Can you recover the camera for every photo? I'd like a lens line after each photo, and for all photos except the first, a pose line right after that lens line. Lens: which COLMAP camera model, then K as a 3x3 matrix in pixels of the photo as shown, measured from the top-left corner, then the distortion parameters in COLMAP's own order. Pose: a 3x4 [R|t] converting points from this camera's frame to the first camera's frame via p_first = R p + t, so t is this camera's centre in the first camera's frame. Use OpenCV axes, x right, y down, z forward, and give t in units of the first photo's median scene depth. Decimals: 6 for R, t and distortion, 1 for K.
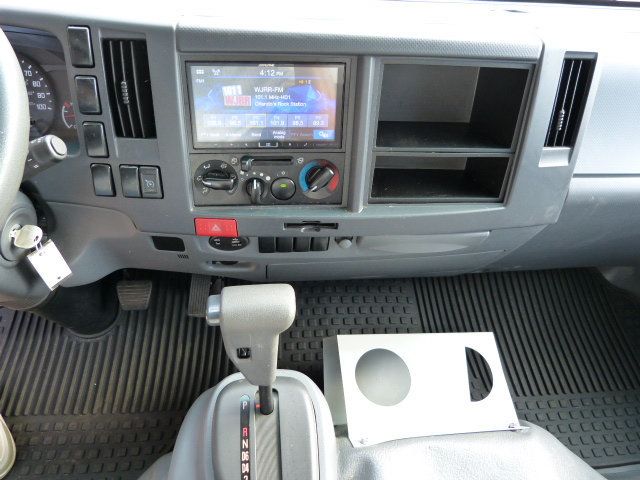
lens RADIAL K [[475.6, 0, 320.2], [0, 475.6, 242.5], [0, 0, 1]] dist [-0.033169, 0.019815]
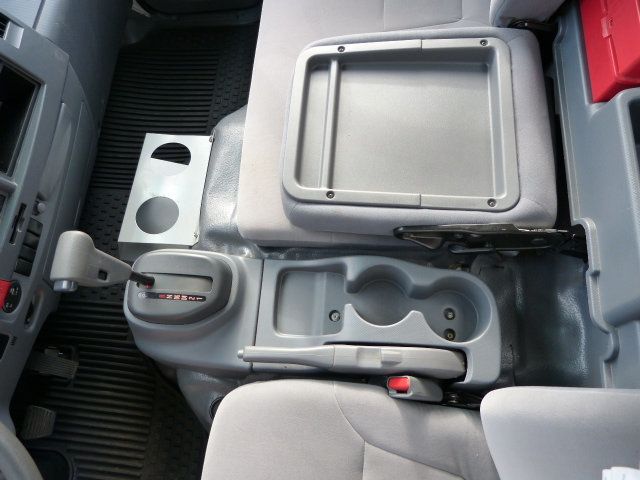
lens RADIAL K [[475.6, 0, 321.0], [0, 475.6, 240.3], [0, 0, 1]] dist [-0.033169, 0.019815]
pose [[0.146408, -0.959089, 0.242306, -0.254215], [0.844439, 0.248756, 0.474386, 0.066171], [-0.515254, 0.135159, 0.846313, -0.490606]]
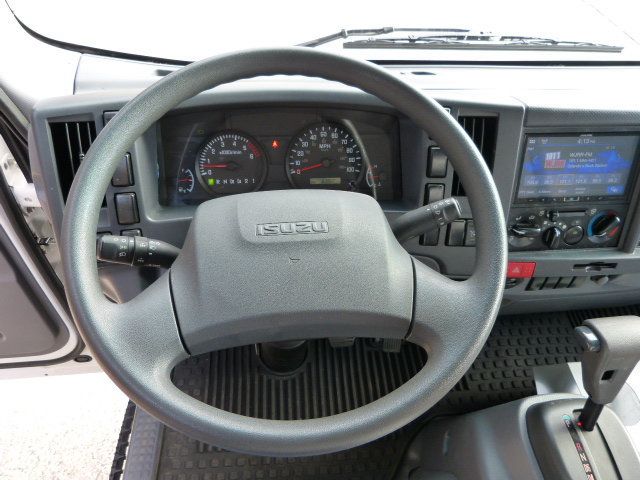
lens RADIAL K [[475.6, 0, 323.7], [0, 475.6, 241.2], [0, 0, 1]] dist [-0.033169, 0.019815]
pose [[0.999603, -0.025399, 0.012196, -0.716226], [0.026291, 0.996483, -0.079569, -0.021565], [-0.010132, 0.079858, 0.996755, -0.160162]]
